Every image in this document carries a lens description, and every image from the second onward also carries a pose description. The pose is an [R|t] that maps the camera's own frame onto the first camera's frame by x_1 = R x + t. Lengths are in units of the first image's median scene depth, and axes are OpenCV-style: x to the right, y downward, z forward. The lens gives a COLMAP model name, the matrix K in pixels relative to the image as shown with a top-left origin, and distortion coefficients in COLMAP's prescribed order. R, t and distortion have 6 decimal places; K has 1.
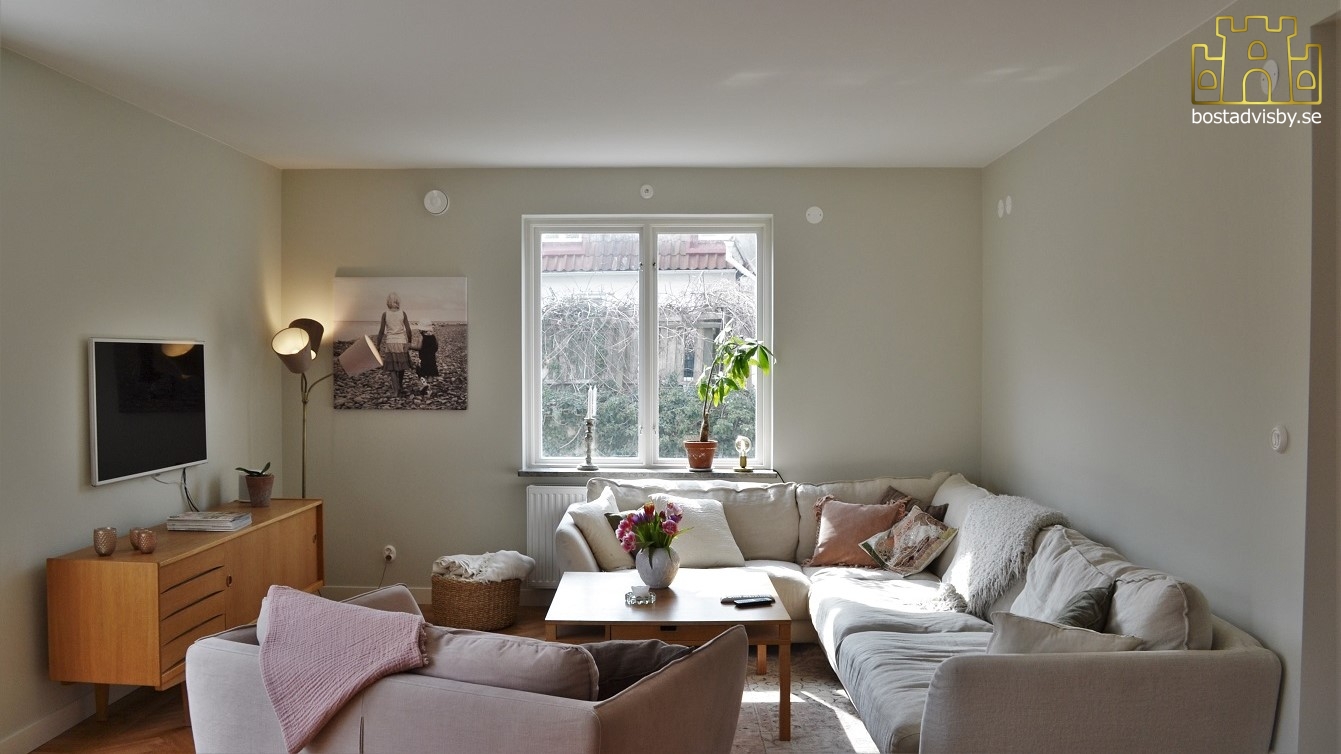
lens RADIAL K [[1106.7, 0, 667.8], [0, 1106.7, 388.6], [0, 0, 1]] dist [-0.075775, 0.005637]
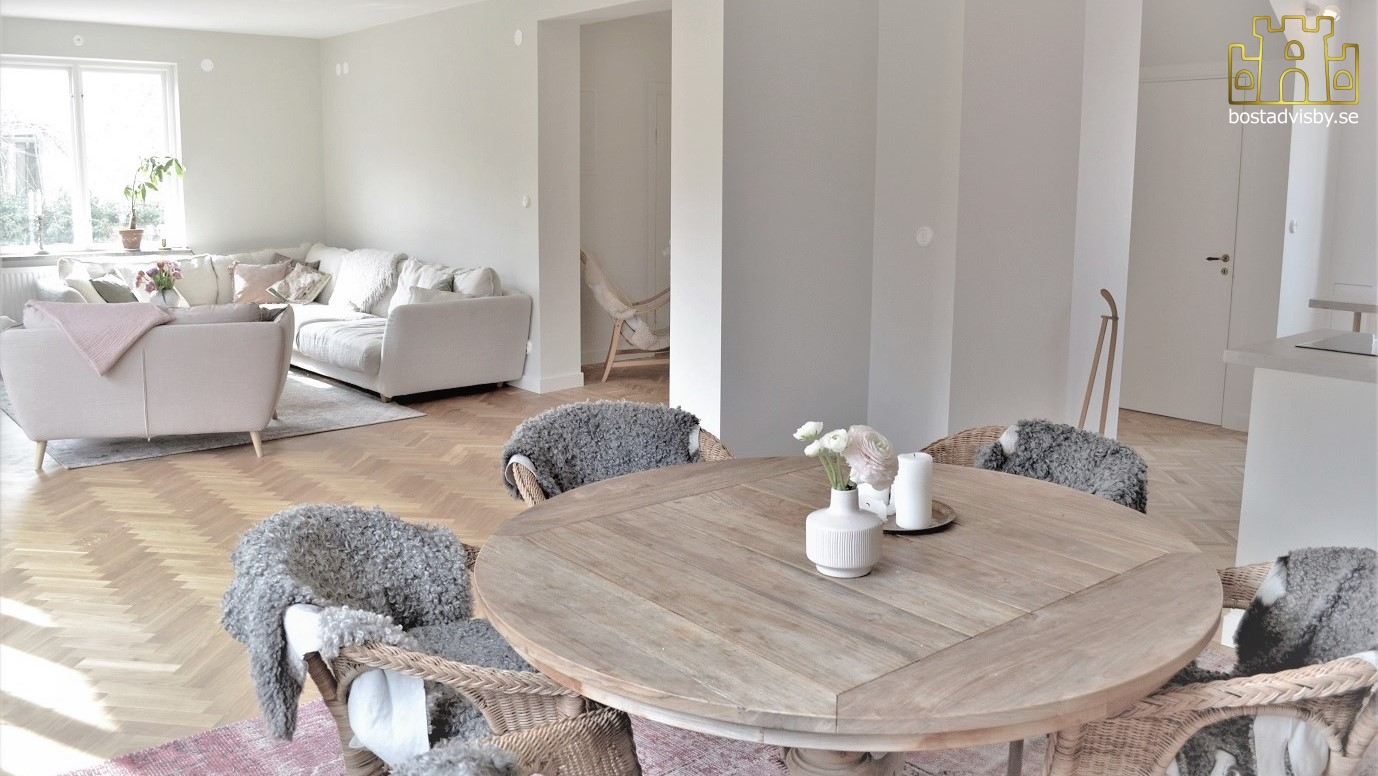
lens RADIAL K [[1137.2, 0, 692.3], [0, 1137.2, 385.9], [0, 0, 1]] dist [-0.075775, 0.005637]
pose [[0.746747, -0.115989, 0.654917, -0.416561], [0.009186, 0.986381, 0.164219, 0.021105], [-0.665045, -0.116614, 0.737643, -0.556881]]
